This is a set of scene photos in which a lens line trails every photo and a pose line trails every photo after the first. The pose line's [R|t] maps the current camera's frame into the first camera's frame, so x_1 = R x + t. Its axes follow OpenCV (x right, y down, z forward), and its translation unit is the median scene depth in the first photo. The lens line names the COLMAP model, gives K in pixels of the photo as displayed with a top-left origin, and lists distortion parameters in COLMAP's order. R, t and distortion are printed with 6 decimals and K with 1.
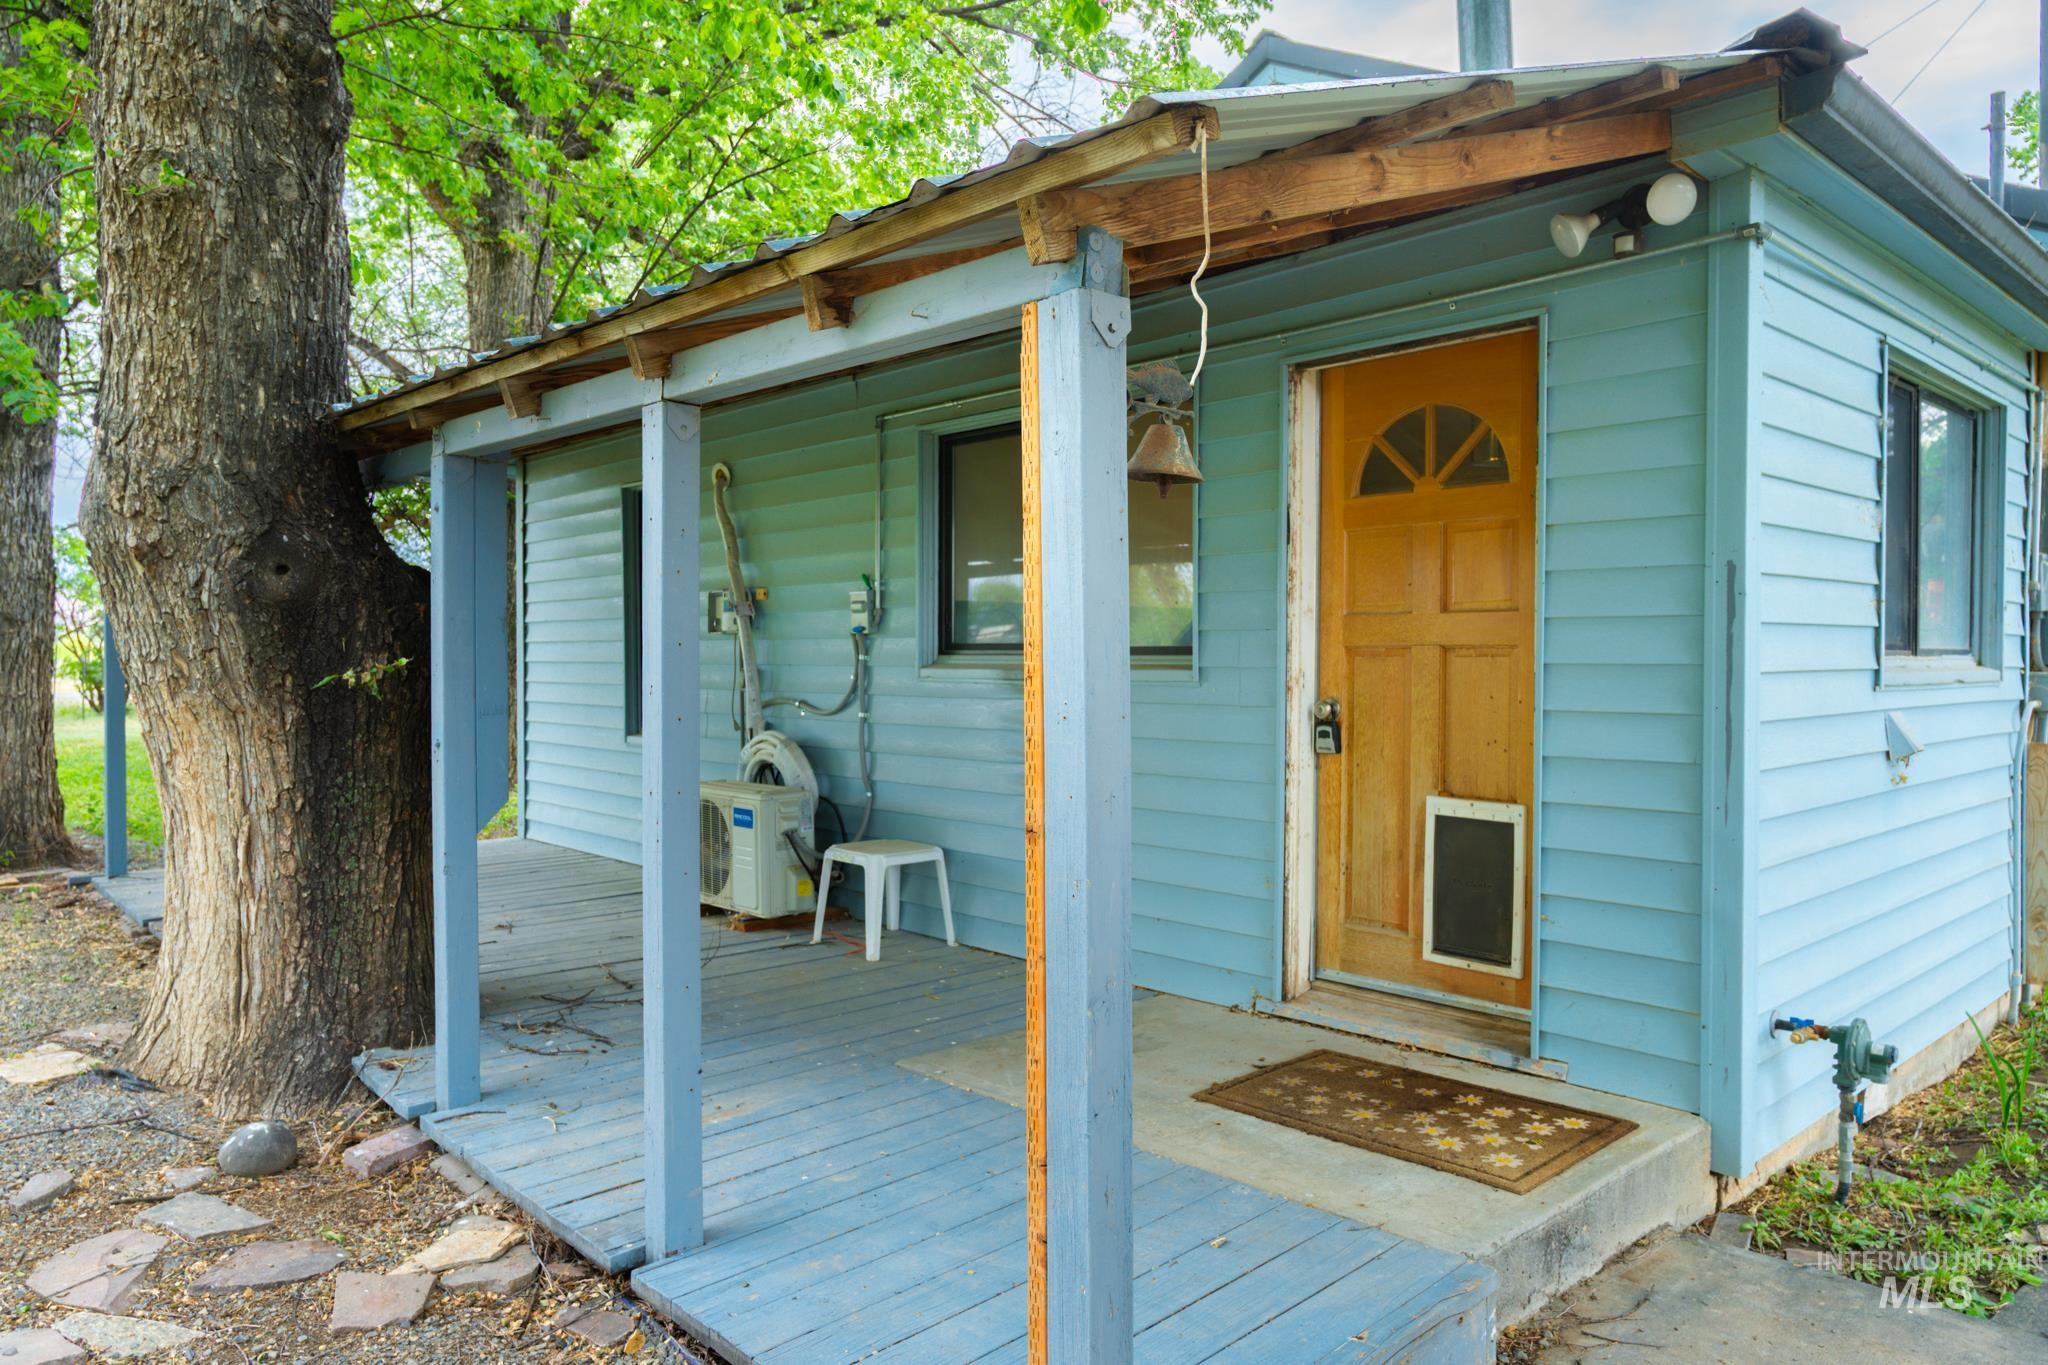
lens RADIAL K [[1368.4, 0, 1021.8], [0, 1368.4, 679.4], [0, 0, 1]] dist [-0.005108, 0.002965]
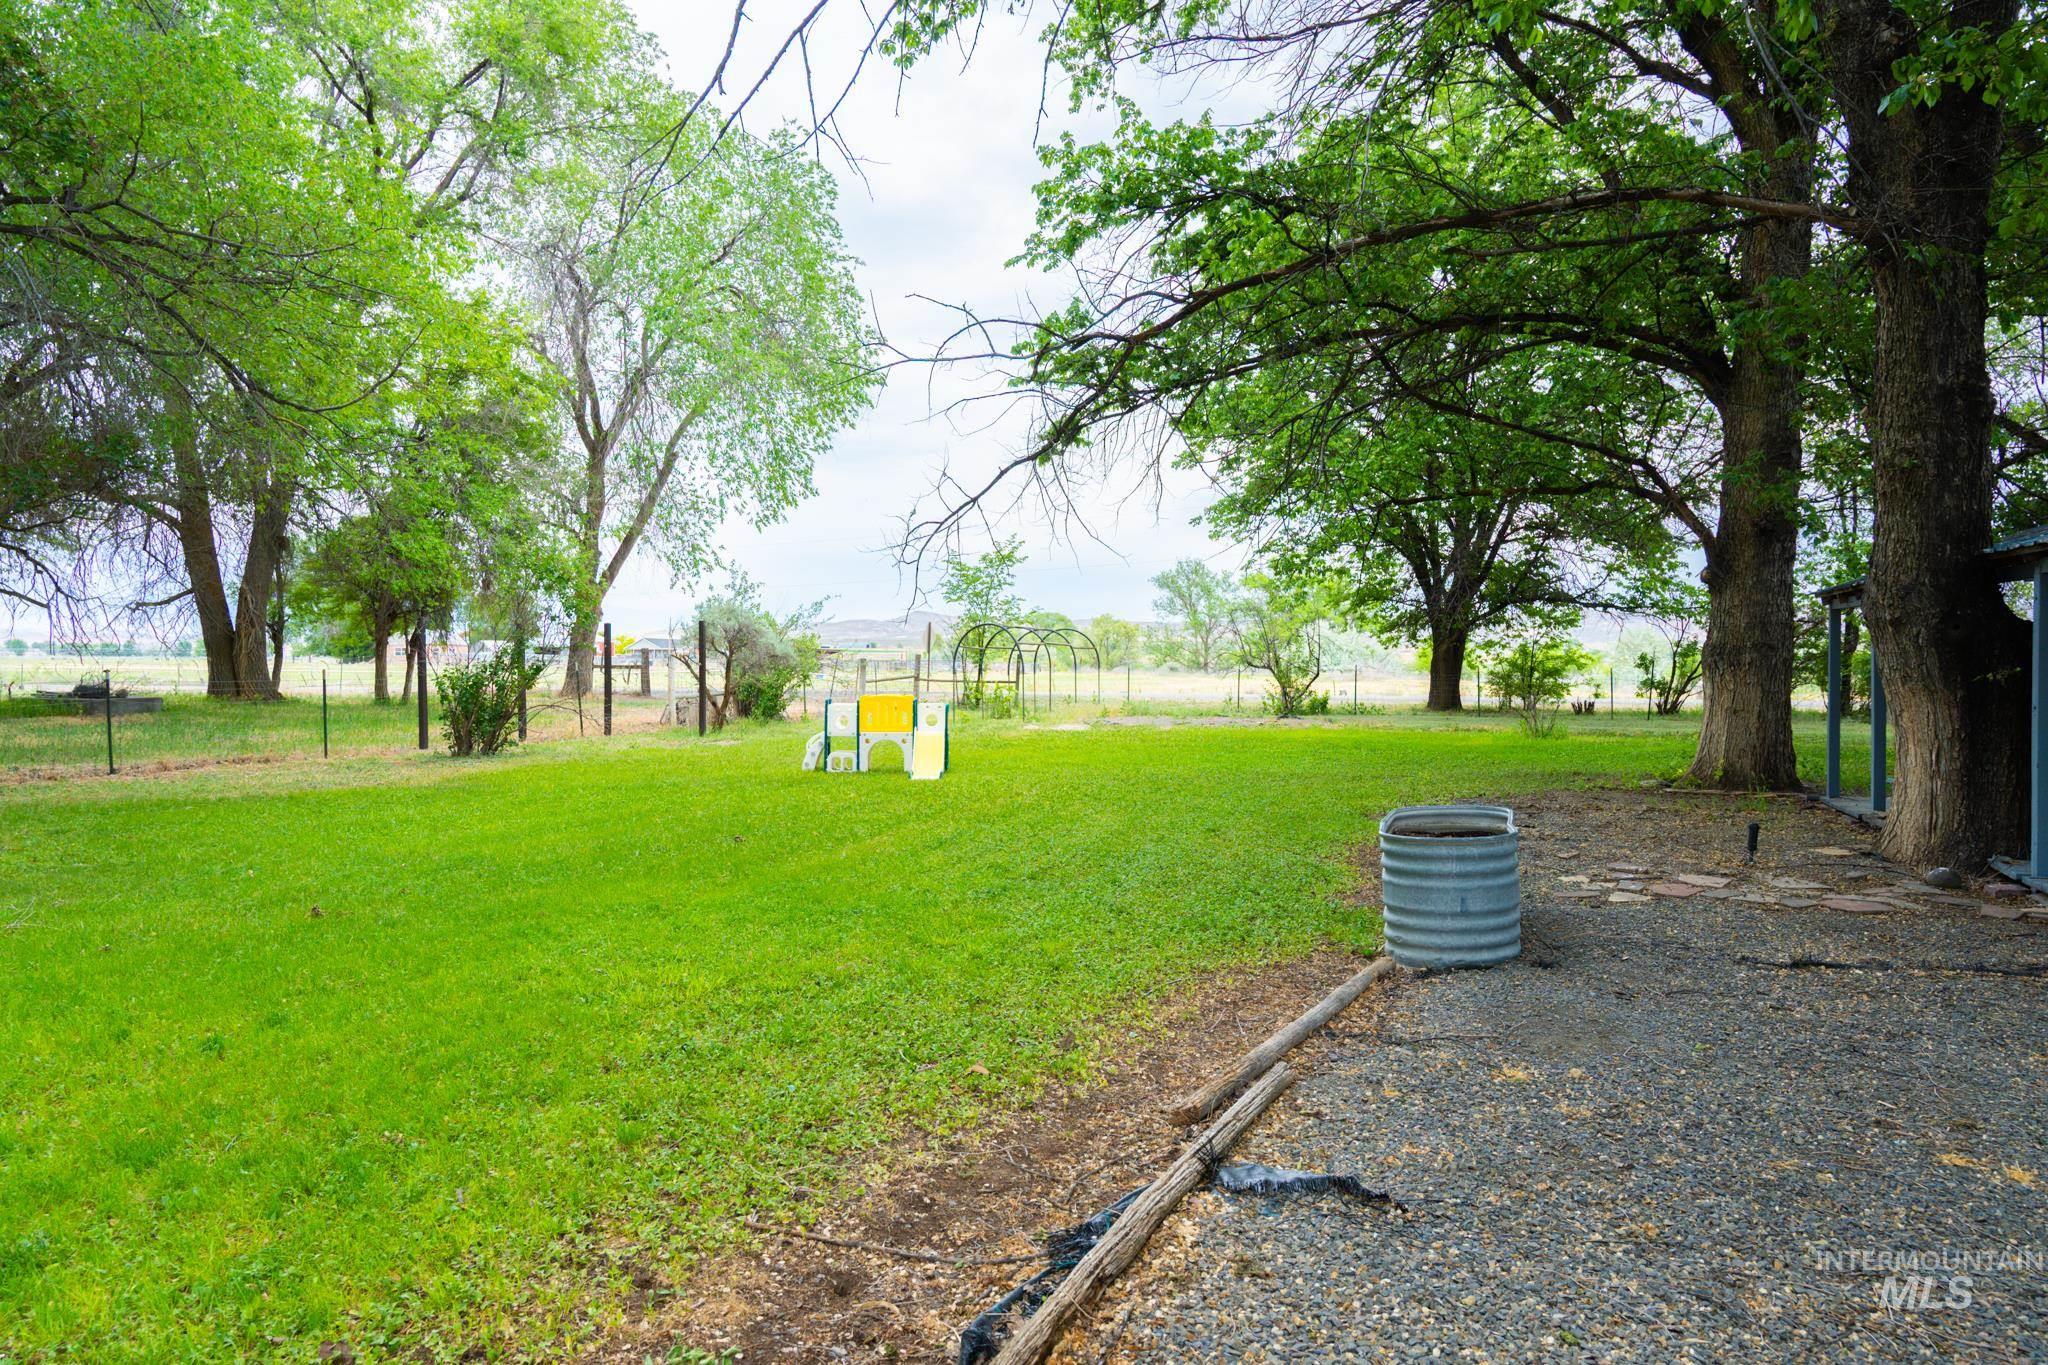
lens RADIAL K [[1368.4, 0, 1029.5], [0, 1368.4, 687.2], [0, 0, 1]] dist [-0.005108, 0.002965]
pose [[0.483829, 0.011216, -0.875090, 0.626780], [-0.017415, 0.999843, 0.003186, 0.033043], [0.874989, 0.013698, 0.483949, -1.297935]]
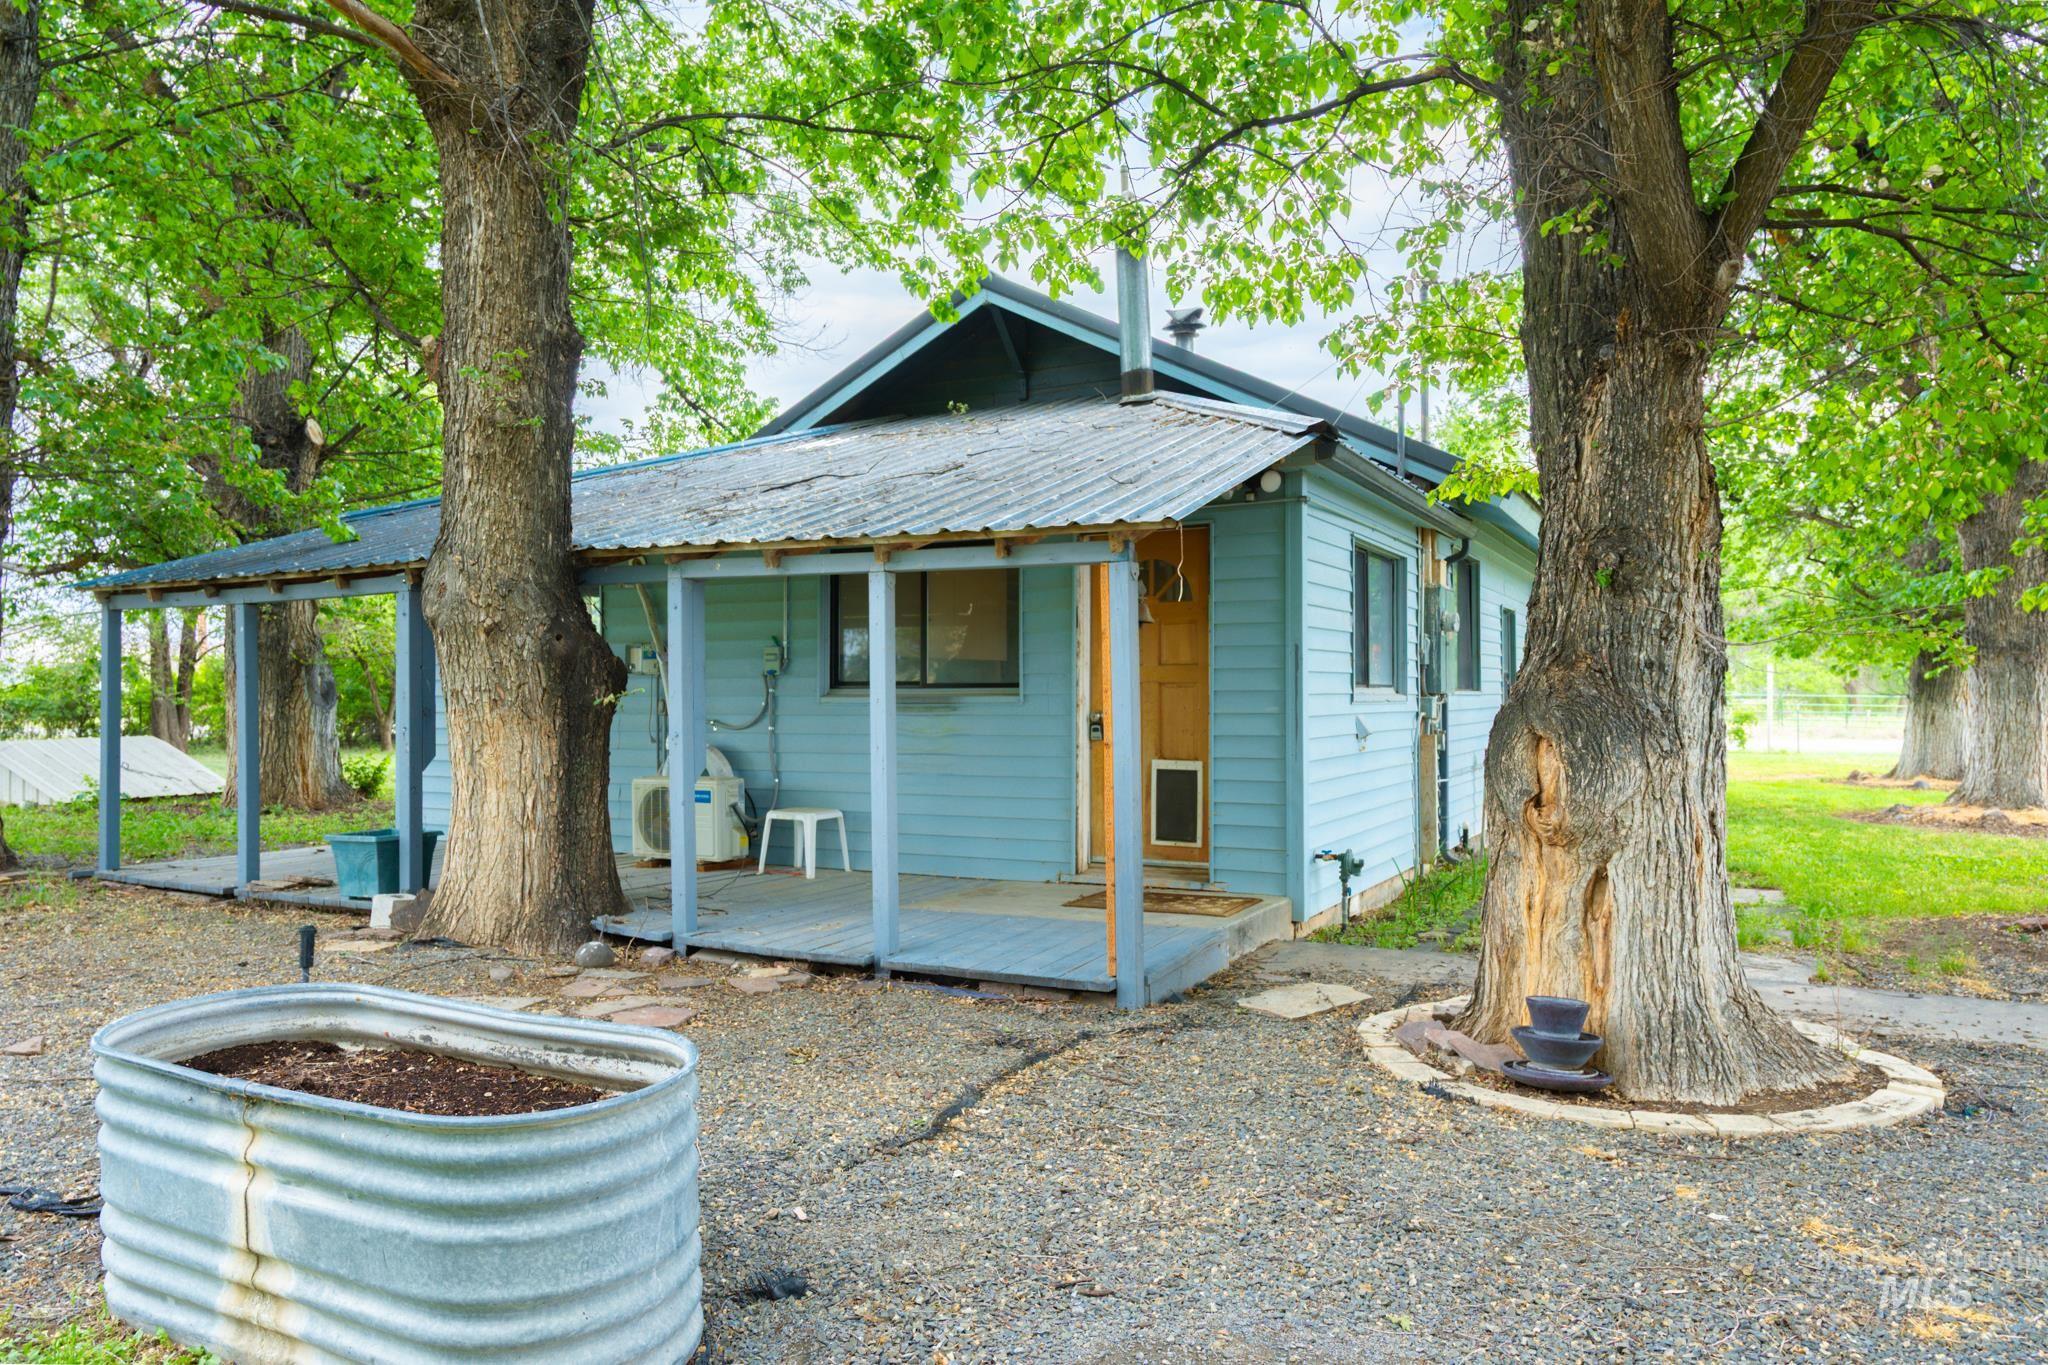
lens RADIAL K [[1368.4, 0, 1029.3], [0, 1368.4, 682.5], [0, 0, 1]] dist [-0.005108, 0.002965]
pose [[0.943292, 0.000741, 0.331962, -0.536765], [0.008336, 0.999629, -0.025918, 0.025833], [-0.331858, 0.027216, 0.942937, -0.812189]]
